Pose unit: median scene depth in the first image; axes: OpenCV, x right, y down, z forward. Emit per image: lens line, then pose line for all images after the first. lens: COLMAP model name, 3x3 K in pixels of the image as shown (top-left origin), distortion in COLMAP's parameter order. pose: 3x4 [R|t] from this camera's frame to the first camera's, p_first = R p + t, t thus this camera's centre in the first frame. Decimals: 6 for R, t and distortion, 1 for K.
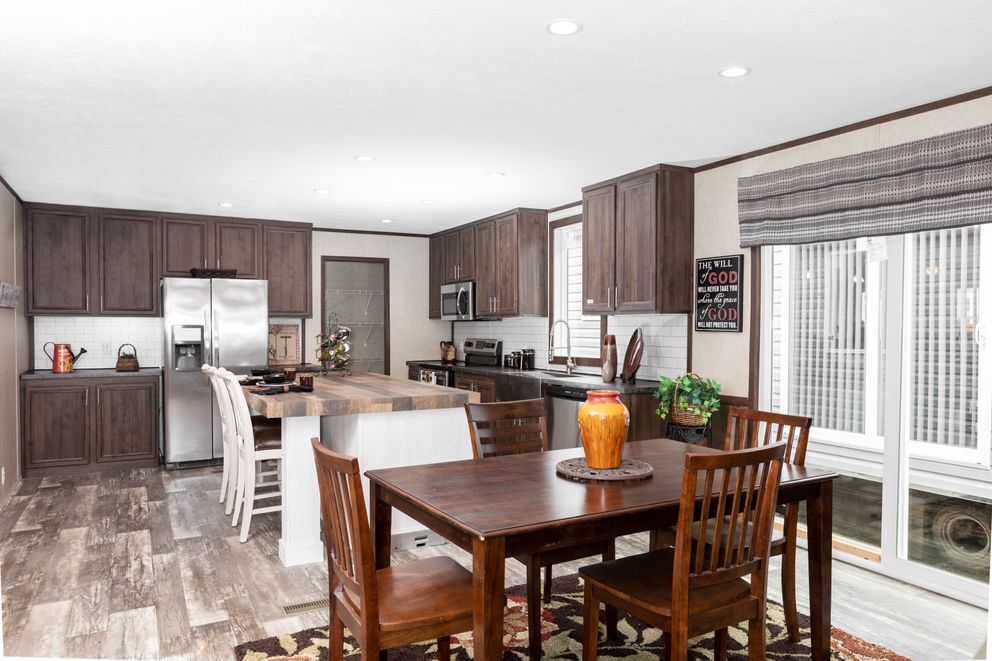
lens RADIAL K [[695.3, 0, 495.3], [0, 695.3, 337.1], [0, 0, 1]] dist [0.019239, 0.003158]
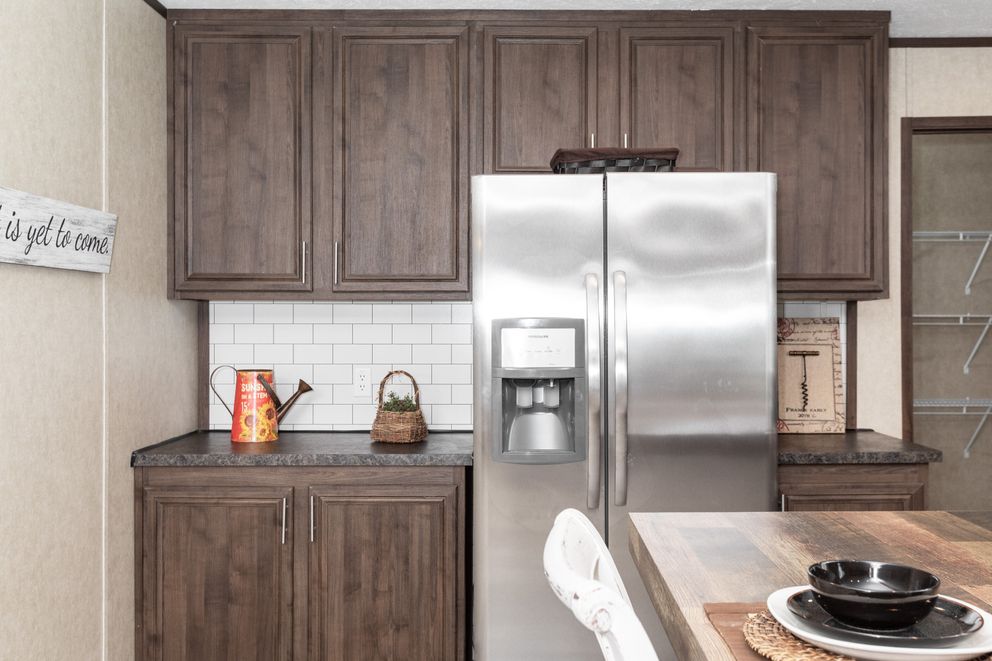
lens RADIAL K [[865.7, 0, 498.2], [0, 865.7, 332.3], [0, 0, 1]] dist [-0.012367, -0.002919]
pose [[0.869141, -0.002500, -0.494558, -0.255958], [-0.003935, 0.999921, -0.011971, -0.005728], [0.494548, 0.012351, 0.869062, 0.636120]]
